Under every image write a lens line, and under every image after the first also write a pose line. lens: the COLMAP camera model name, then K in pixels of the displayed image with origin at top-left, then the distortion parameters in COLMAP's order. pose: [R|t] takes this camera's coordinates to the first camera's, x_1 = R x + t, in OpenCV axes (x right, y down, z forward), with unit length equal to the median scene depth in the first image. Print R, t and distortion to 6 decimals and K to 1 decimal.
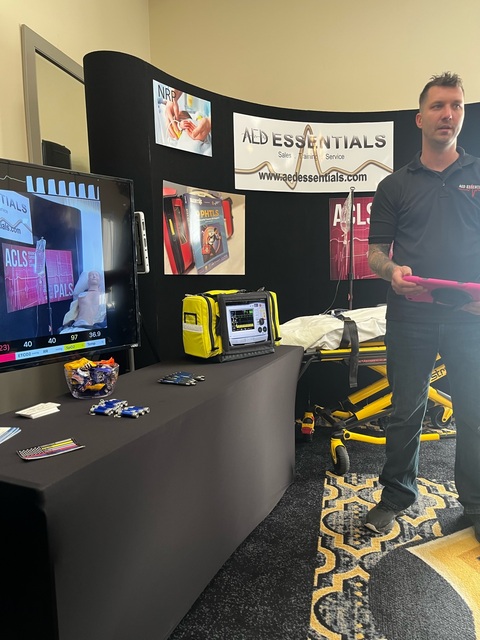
lens RADIAL K [[481.9, 0, 241.9], [0, 481.9, 321.8], [0, 0, 1]] dist [0.054653, -0.076732]
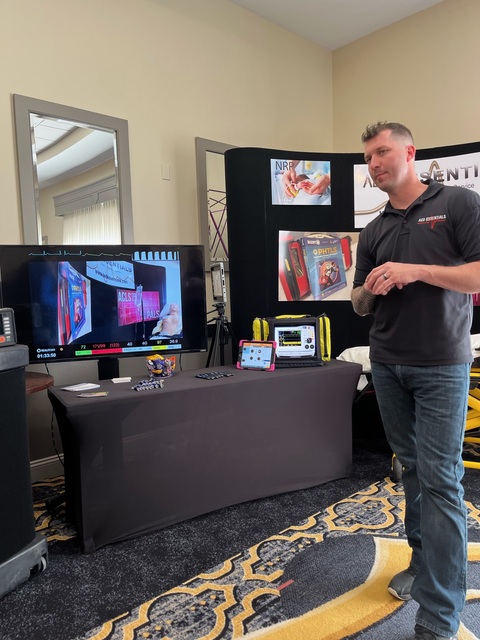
lens RADIAL K [[481.9, 0, 242.8], [0, 481.9, 321.3], [0, 0, 1]] dist [0.054653, -0.076732]
pose [[0.816884, 0.038524, -0.575514, 0.535990], [-0.053955, 0.998496, -0.009747, -0.025034], [0.574273, 0.039014, 0.817734, -0.134001]]
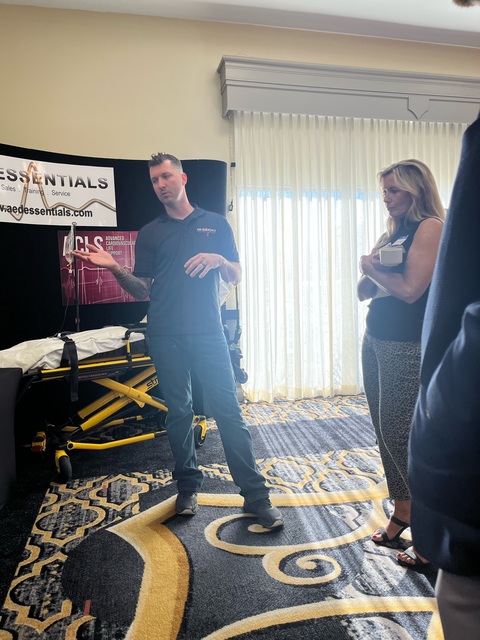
lens RADIAL K [[481.9, 0, 239.1], [0, 481.9, 315.3], [0, 0, 1]] dist [0.054653, -0.076732]
pose [[0.902670, -0.030471, 0.429253, 0.098661], [0.057258, 0.997125, -0.049625, 0.014735], [-0.426507, 0.069373, 0.901820, -0.182633]]
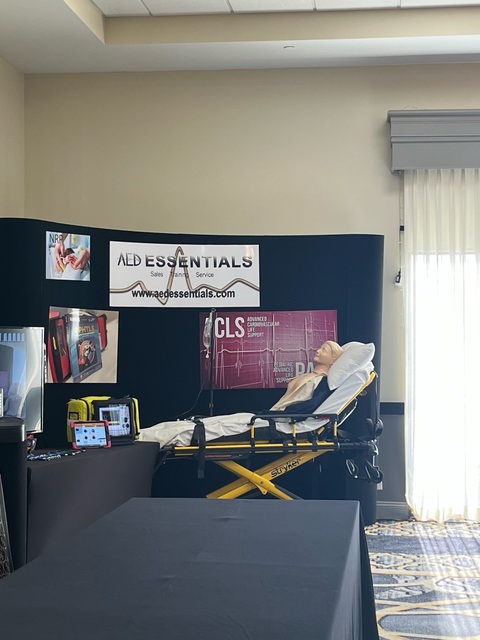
lens RADIAL K [[1160.5, 0, 246.3], [0, 1160.5, 313.7], [0, 0, 1]] dist [0.134968, 0.000000]
pose [[0.994804, 0.026764, 0.098230, 0.043162], [-0.012624, 0.989809, -0.141841, 0.139780], [-0.101025, 0.139864, 0.985004, -1.976937]]
